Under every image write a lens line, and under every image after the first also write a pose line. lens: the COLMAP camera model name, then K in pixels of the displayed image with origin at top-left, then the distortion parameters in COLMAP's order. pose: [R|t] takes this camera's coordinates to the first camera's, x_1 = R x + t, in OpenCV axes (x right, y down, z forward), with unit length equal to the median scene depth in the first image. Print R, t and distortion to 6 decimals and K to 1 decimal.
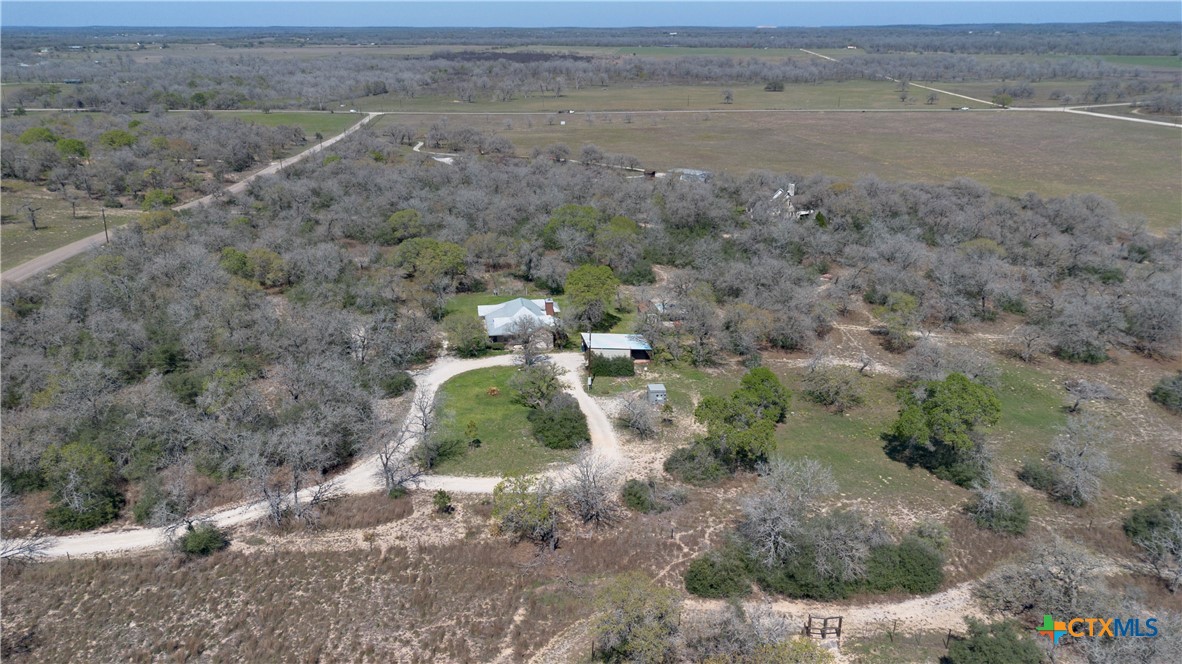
lens RADIAL K [[917.8, 0, 591.0], [0, 917.8, 332.0], [0, 0, 1]] dist [0.049704, -0.065811]
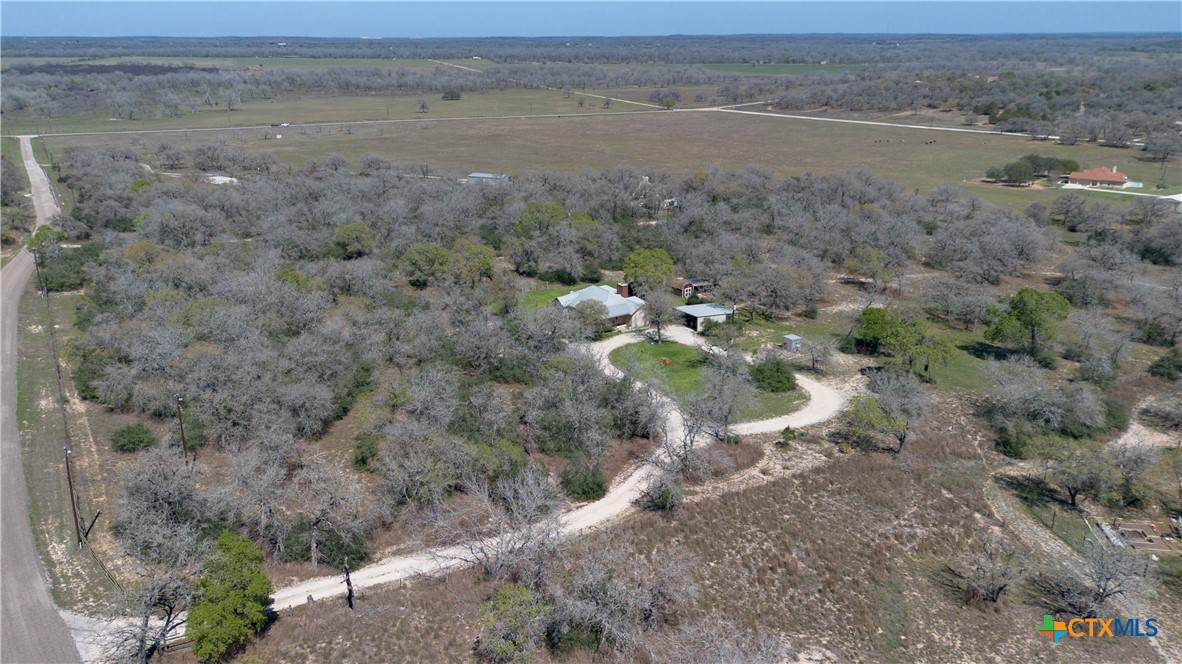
lens RADIAL K [[917.8, 0, 591.0], [0, 917.8, 332.0], [0, 0, 1]] dist [0.049704, -0.065811]
pose [[0.903865, -0.129186, 0.407848, -0.114974], [0.133616, 0.990874, 0.017743, -0.000475], [-0.406418, 0.038457, 0.912878, 0.002244]]
